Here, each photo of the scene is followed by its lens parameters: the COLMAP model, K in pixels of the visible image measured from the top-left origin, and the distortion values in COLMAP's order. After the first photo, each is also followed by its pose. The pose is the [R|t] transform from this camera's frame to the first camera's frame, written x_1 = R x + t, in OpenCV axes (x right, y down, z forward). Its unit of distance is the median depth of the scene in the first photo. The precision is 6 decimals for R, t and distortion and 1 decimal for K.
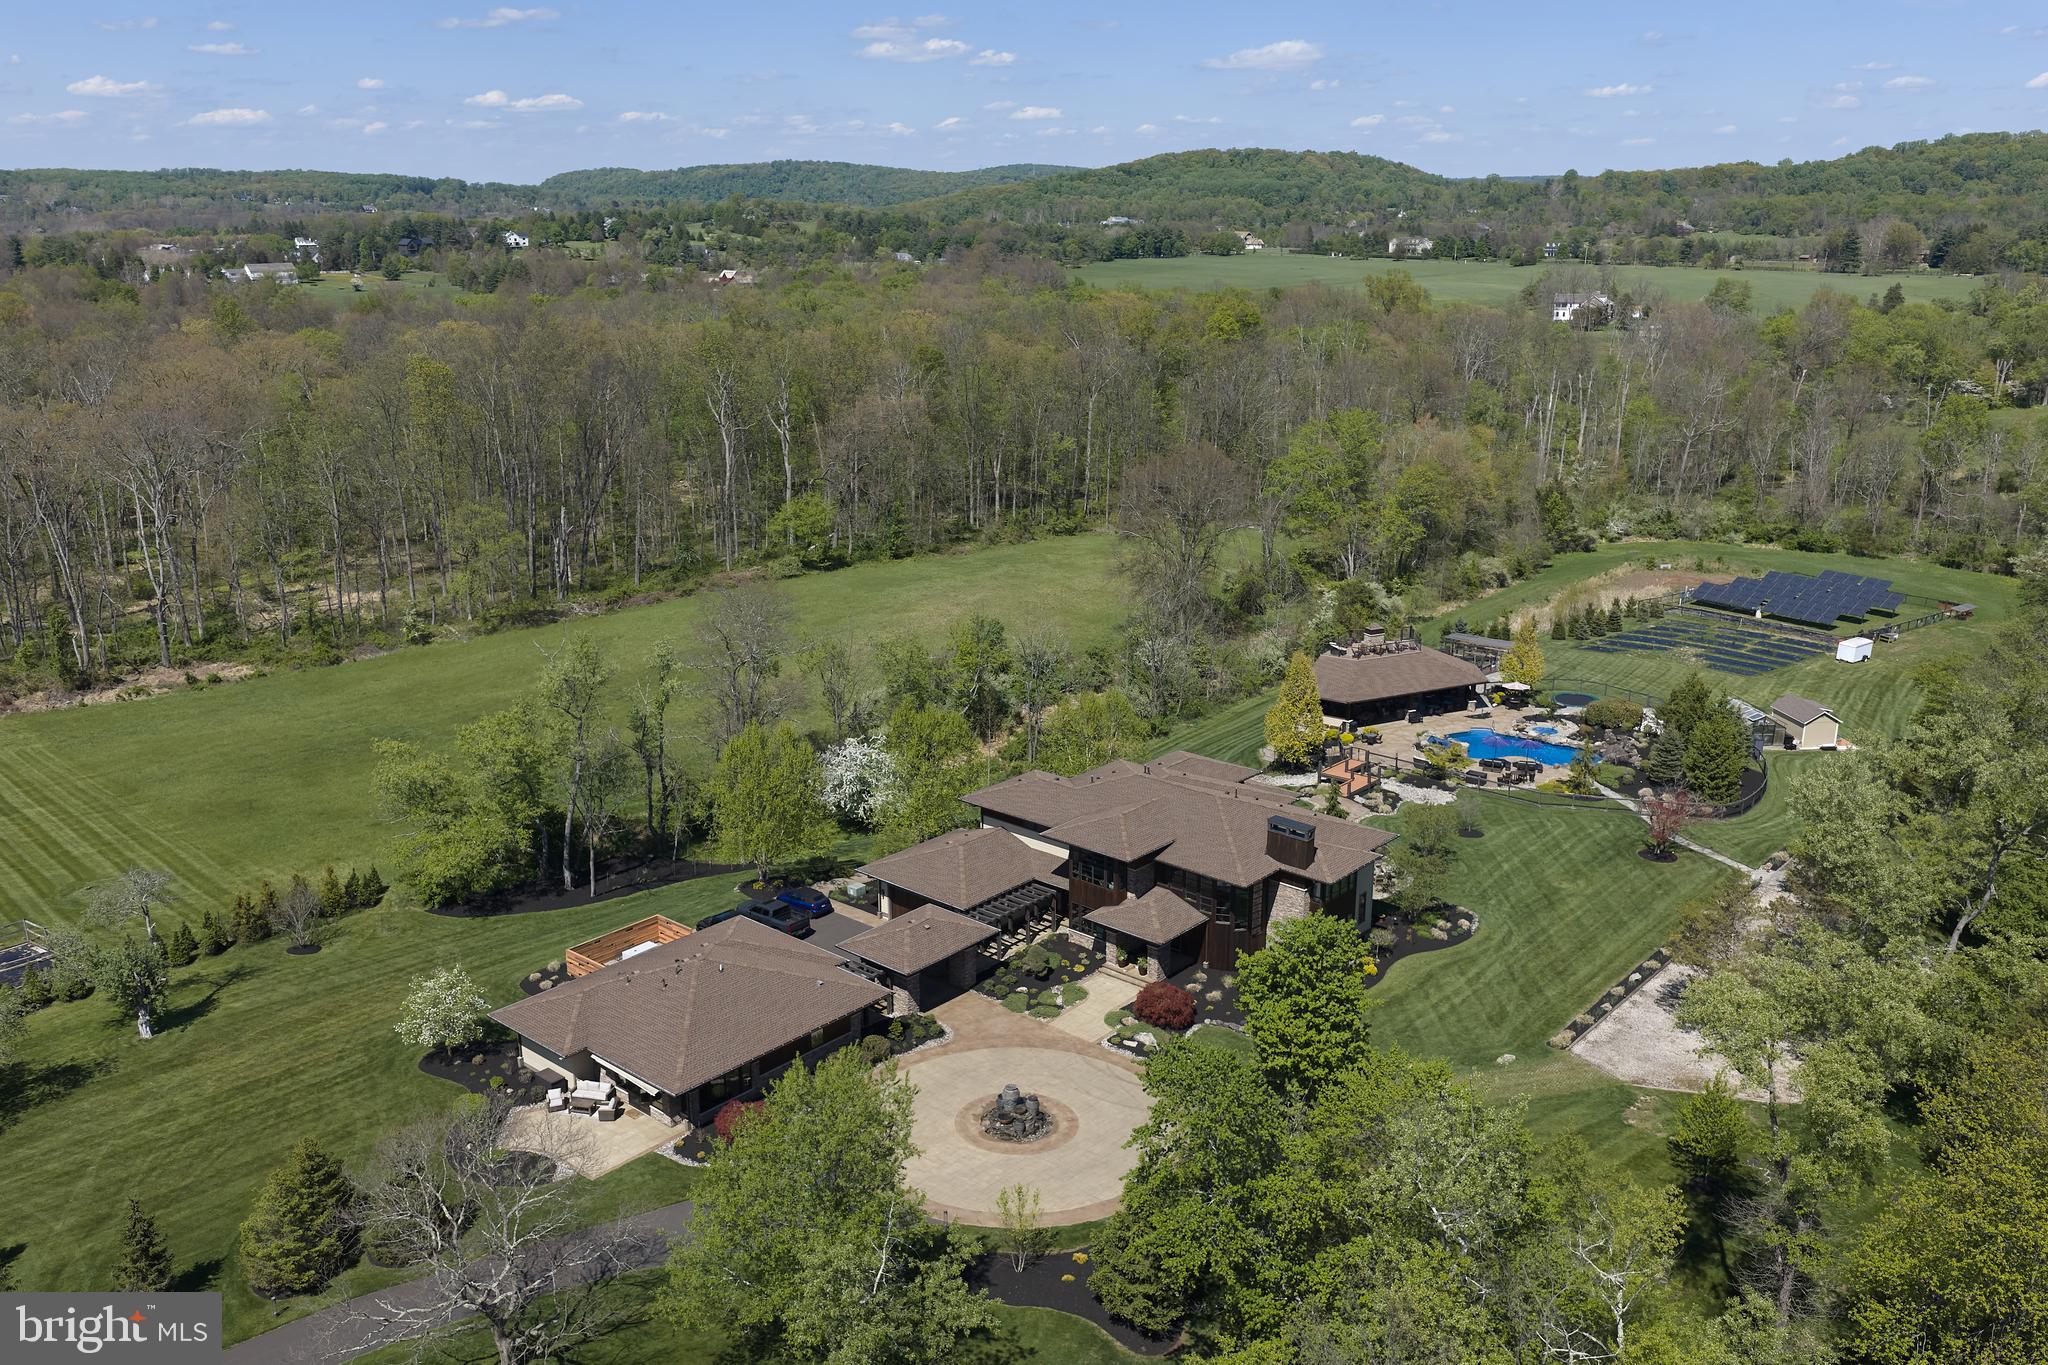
lens RADIAL K [[1697.4, 0, 1004.2], [0, 1697.4, 678.9], [0, 0, 1]] dist [0.007483, -0.005815]
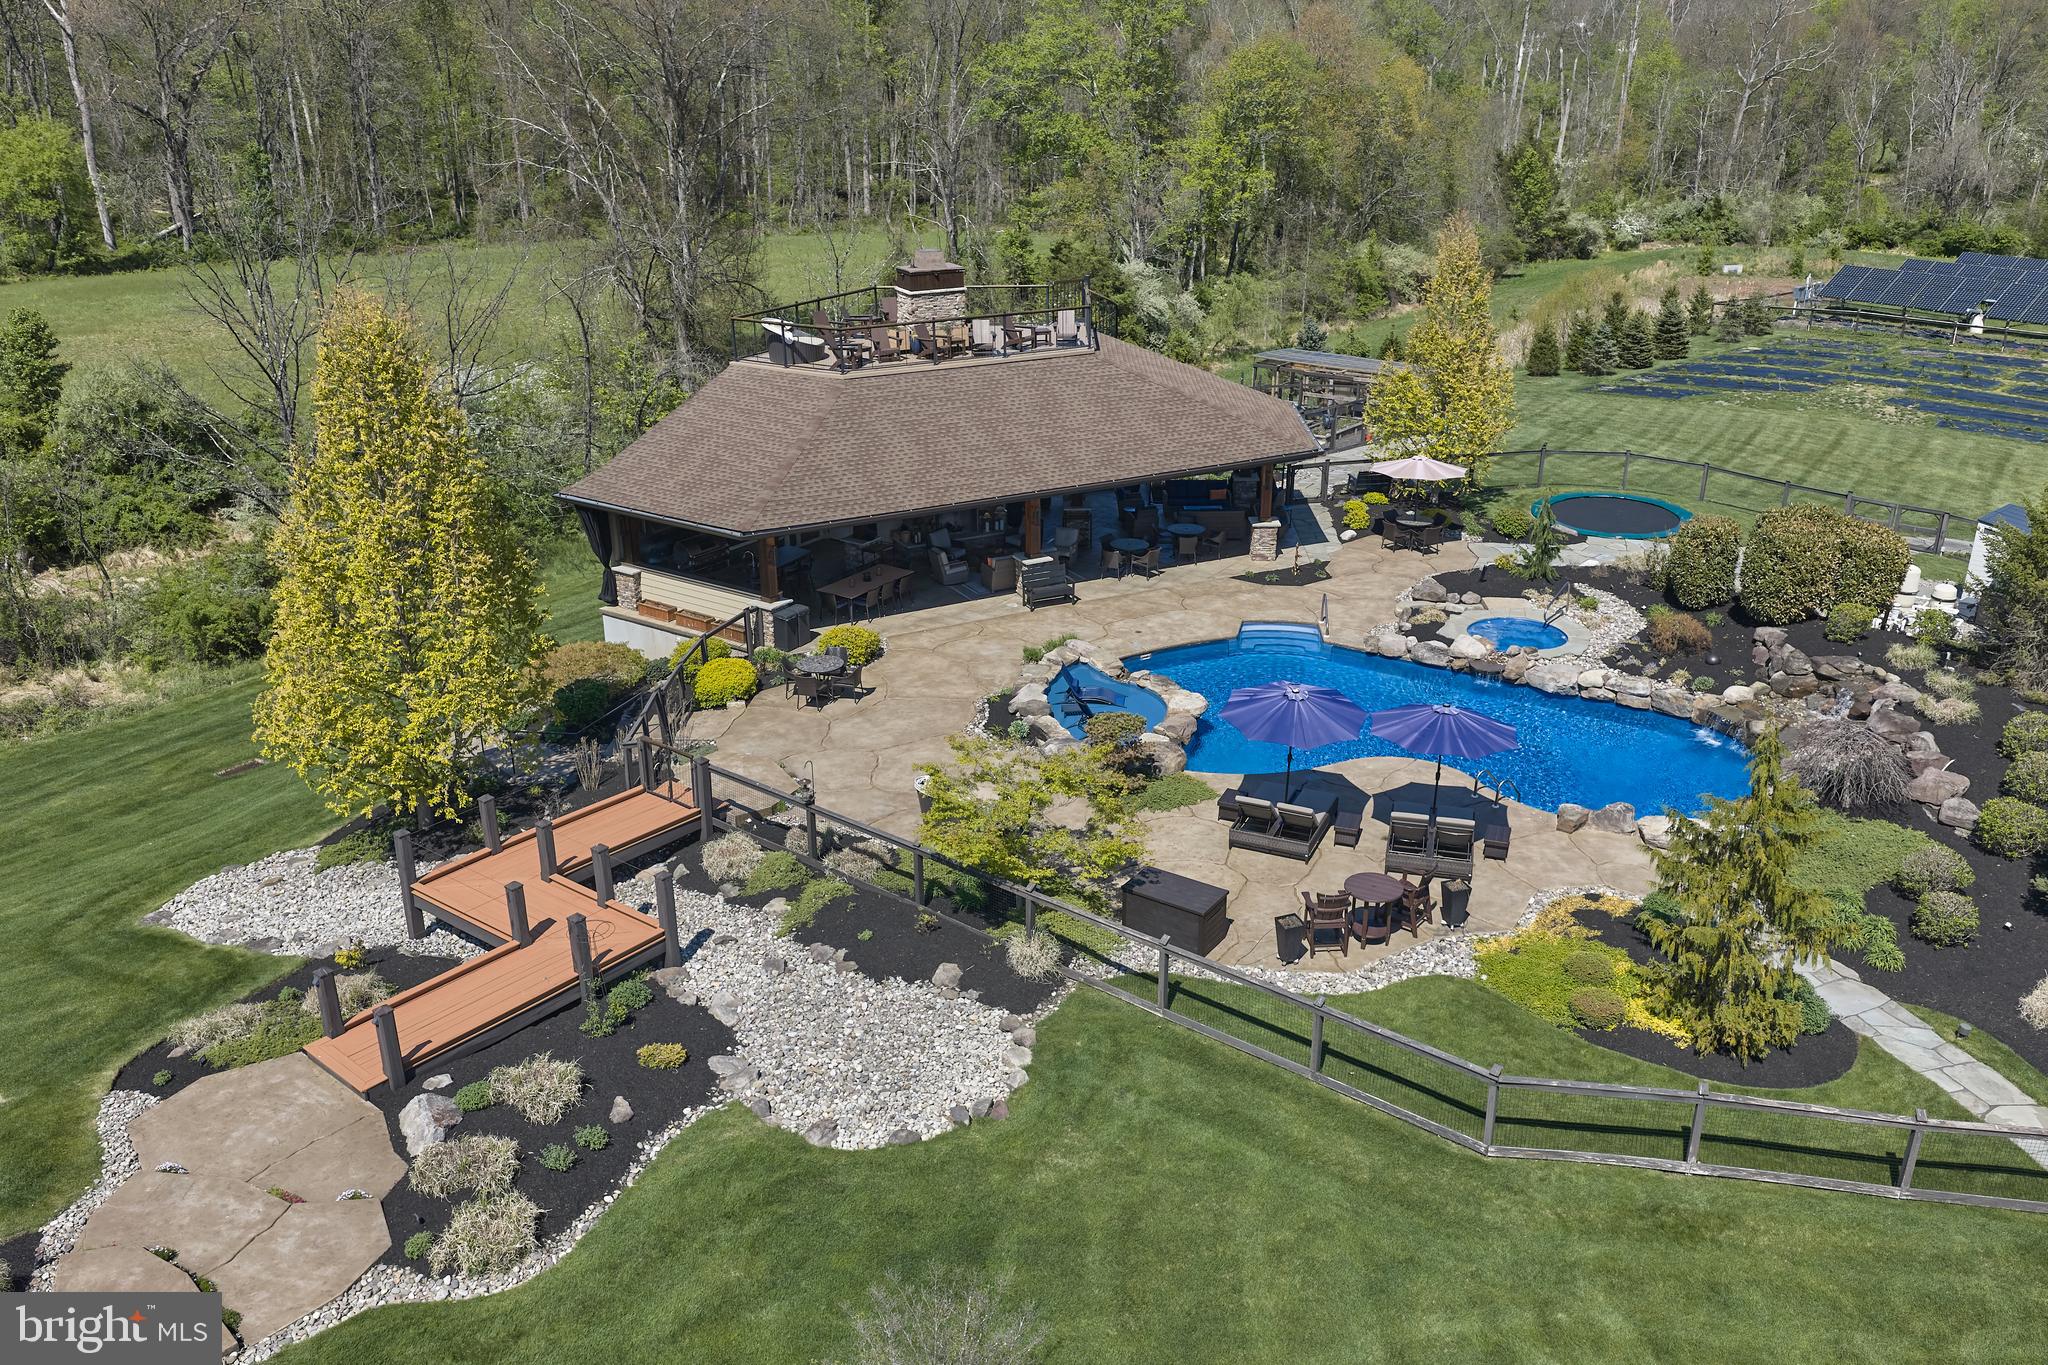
lens RADIAL K [[1694.2, 0, 1024.3], [0, 1694.2, 689.1], [0, 0, 1]] dist [0.001843, 0.007809]
pose [[0.999294, -0.014322, 0.034728, 0.303173], [0.010584, 0.994359, 0.105536, 0.014050], [-0.036044, -0.105094, 0.993809, 0.964361]]
